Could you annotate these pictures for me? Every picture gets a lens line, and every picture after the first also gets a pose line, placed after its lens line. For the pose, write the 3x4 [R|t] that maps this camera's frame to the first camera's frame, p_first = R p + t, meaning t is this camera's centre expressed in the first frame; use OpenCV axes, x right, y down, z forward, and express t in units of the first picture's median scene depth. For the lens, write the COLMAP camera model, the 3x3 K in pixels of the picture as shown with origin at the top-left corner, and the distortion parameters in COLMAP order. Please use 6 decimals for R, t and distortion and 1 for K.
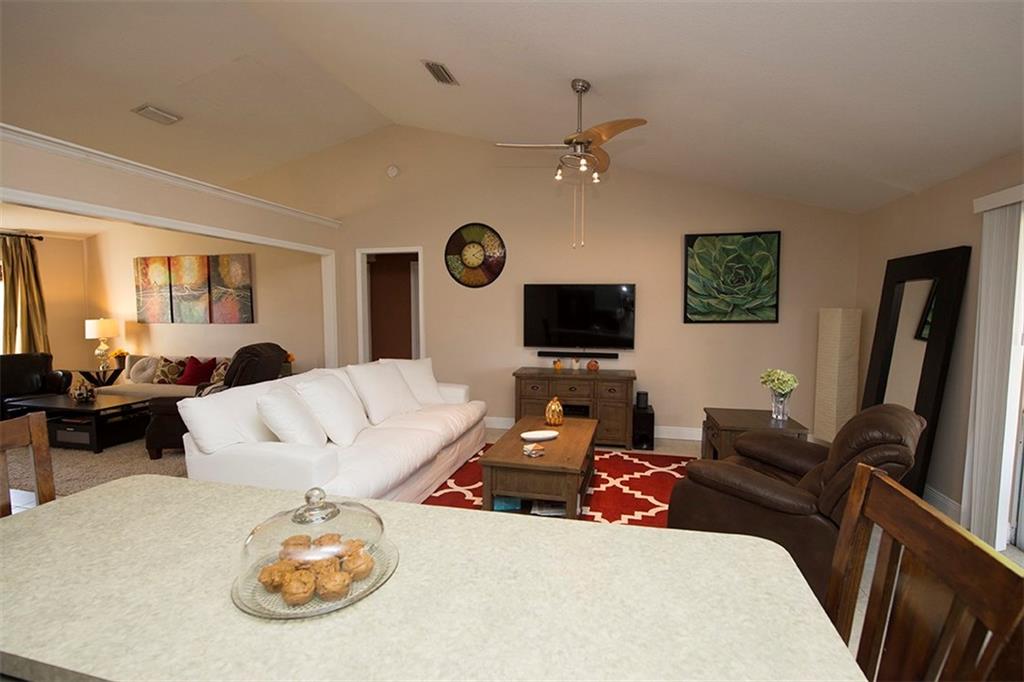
lens RADIAL K [[444.9, 0, 518.0], [0, 444.9, 336.3], [0, 0, 1]] dist [-0.016075, -0.000352]
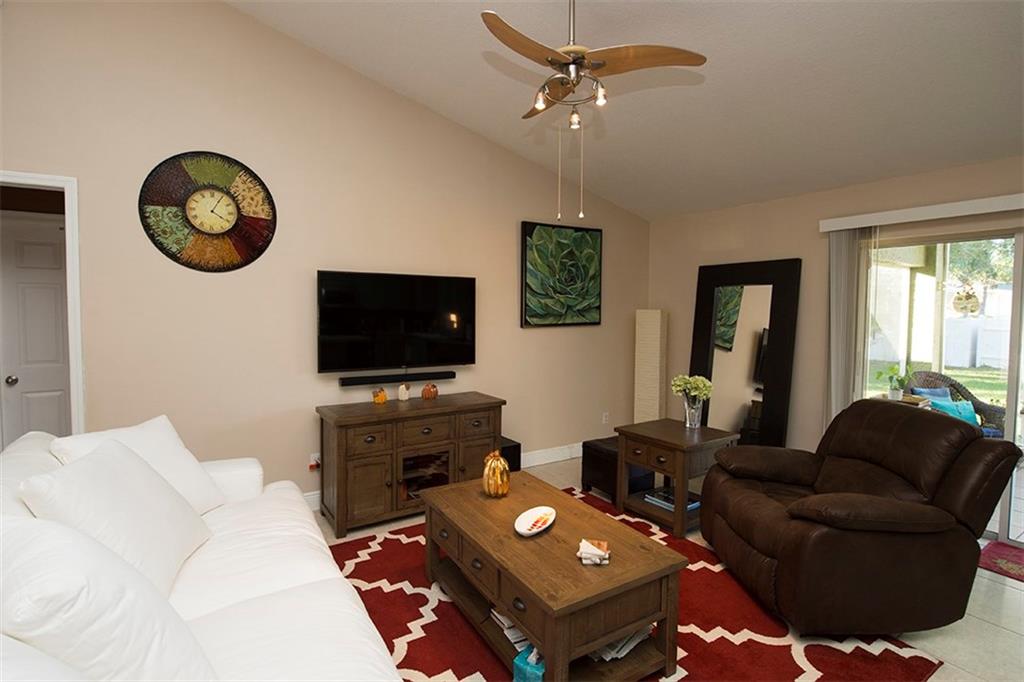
lens RADIAL K [[505.8, 0, 515.9], [0, 505.8, 319.6], [0, 0, 1]] dist [0.003116, 0.000043]
pose [[0.706555, -0.015009, 0.707499, -0.296533], [0.041648, 0.998924, -0.020401, -0.025624], [-0.706431, 0.043880, 0.706420, 0.337158]]
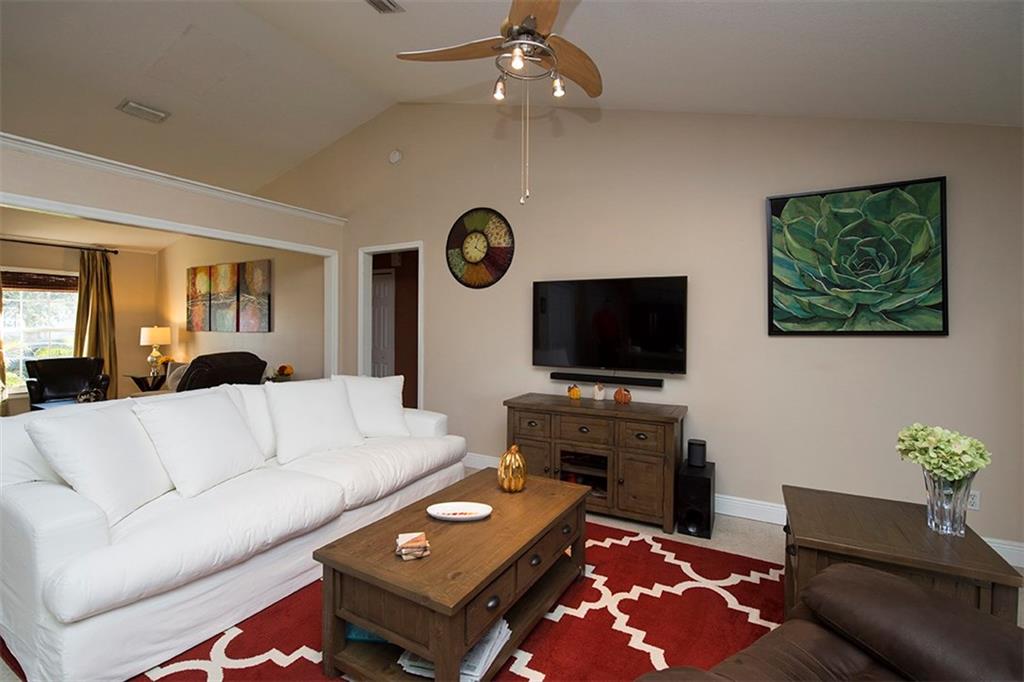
lens RADIAL K [[444.9, 0, 510.3], [0, 444.9, 324.2], [0, 0, 1]] dist [-0.017433, -0.000314]
pose [[0.961141, 0.004310, -0.276026, 0.190598], [-0.023280, 0.997582, -0.065487, 0.004436], [0.275076, 0.069368, 0.958917, 0.287902]]
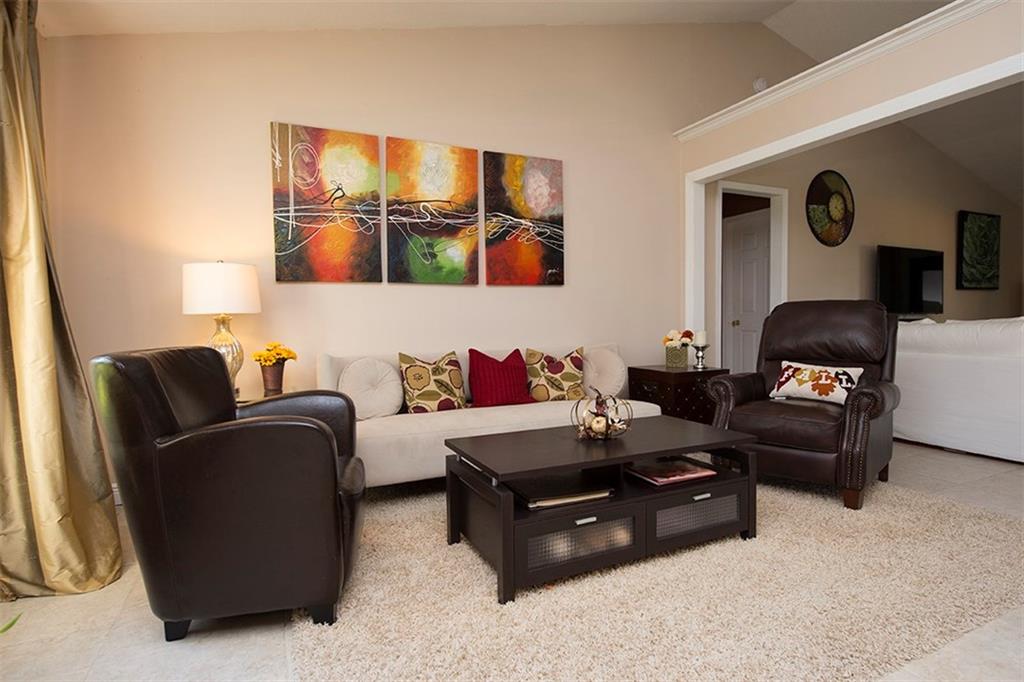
lens RADIAL K [[538.3, 0, 512.0], [0, 538.3, 341.0], [0, 0, 1]] dist [-0.016228, -0.000482]
pose [[0.793067, -0.032573, 0.608263, -1.310387], [0.054068, 0.998392, -0.017031, 0.060251], [-0.606730, 0.046394, 0.793553, 0.618573]]
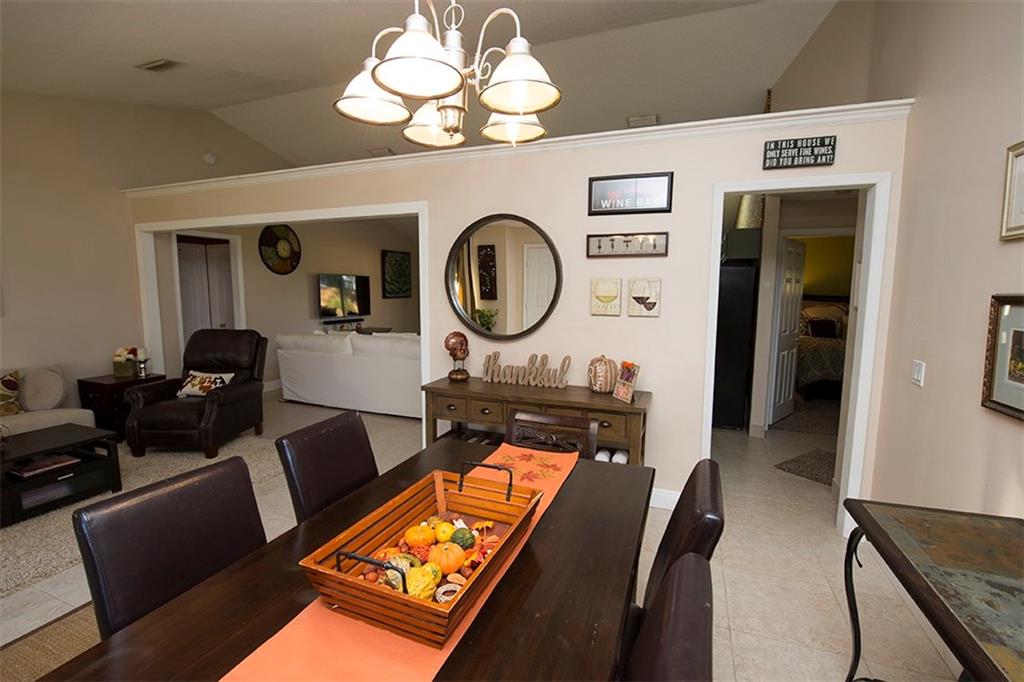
lens RADIAL K [[469.9, 0, 513.2], [0, 469.9, 344.8], [0, 0, 1]] dist [-0.013870, 0.000018]
pose [[0.163073, -0.118211, 0.979507, -1.412167], [0.063973, 0.991974, 0.109065, -0.017957], [-0.984538, 0.044877, 0.169326, 0.164681]]
